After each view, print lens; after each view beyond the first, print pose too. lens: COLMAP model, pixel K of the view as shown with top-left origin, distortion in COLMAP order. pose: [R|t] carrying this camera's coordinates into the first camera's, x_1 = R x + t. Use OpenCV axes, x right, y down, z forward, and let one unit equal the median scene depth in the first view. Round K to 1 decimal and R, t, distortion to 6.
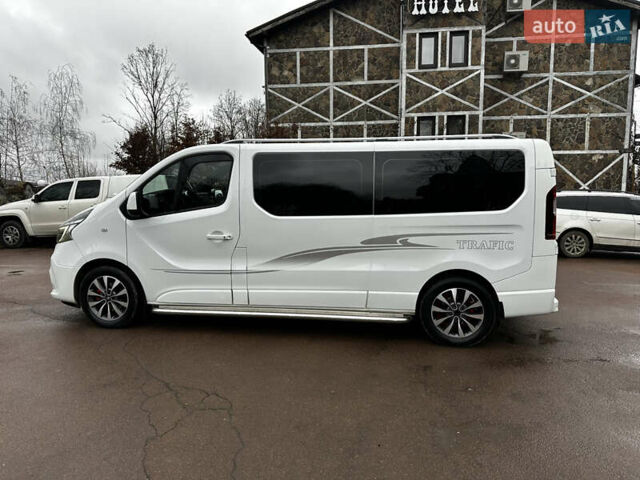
lens RADIAL K [[452.0, 0, 317.4], [0, 452.0, 238.4], [0, 0, 1]] dist [0.054384, -0.079703]
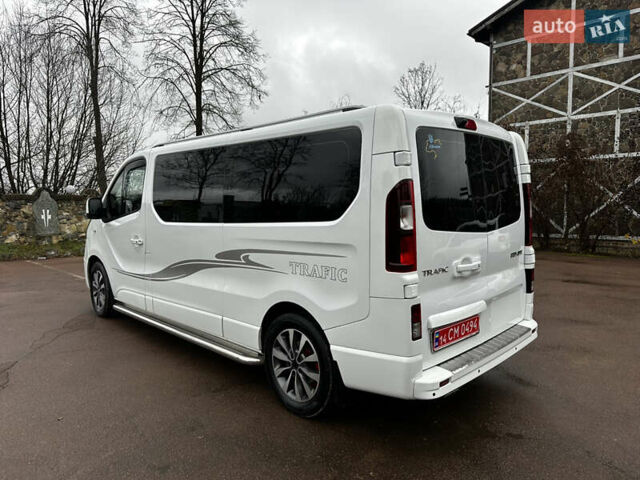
lens RADIAL K [[448.2, 0, 308.3], [0, 448.2, 239.4], [0, 0, 1]] dist [0.001596, -0.004387]
pose [[0.801651, 0.045007, -0.596096, 0.163451], [-0.059249, 0.998234, -0.004311, -0.006361], [0.594849, 0.038774, 0.802902, 0.099756]]
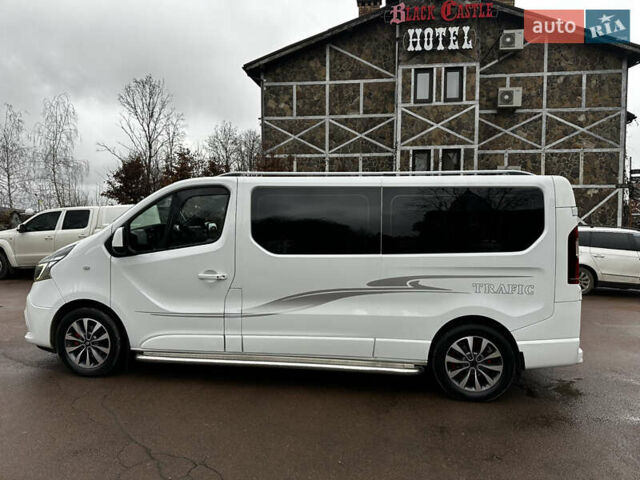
lens RADIAL K [[450.6, 0, 318.4], [0, 450.6, 235.4], [0, 0, 1]] dist [0.087285, -0.134305]
pose [[0.999797, 0.009790, 0.017632, -0.004649], [-0.008500, 0.997384, -0.071783, -0.005272], [-0.018289, 0.071619, 0.997264, 0.017649]]
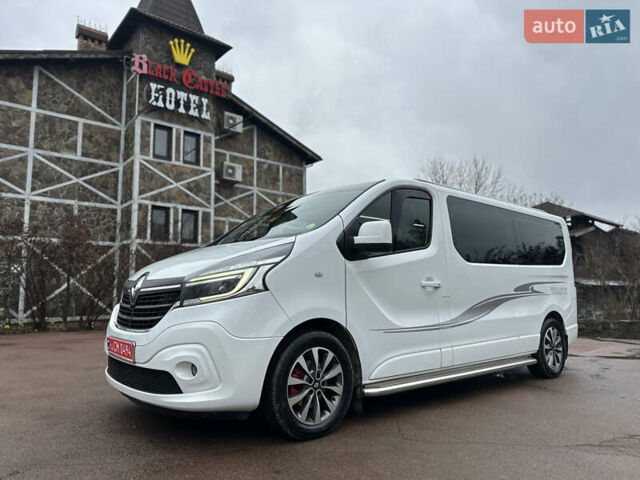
lens RADIAL K [[448.3, 0, 332.9], [0, 448.3, 248.2], [0, 0, 1]] dist [0.041369, -0.072442]
pose [[0.654053, 0.080207, 0.752185, -0.229096], [0.081641, 0.981070, -0.175603, 0.014663], [-0.752030, 0.176263, 0.635124, 0.141380]]
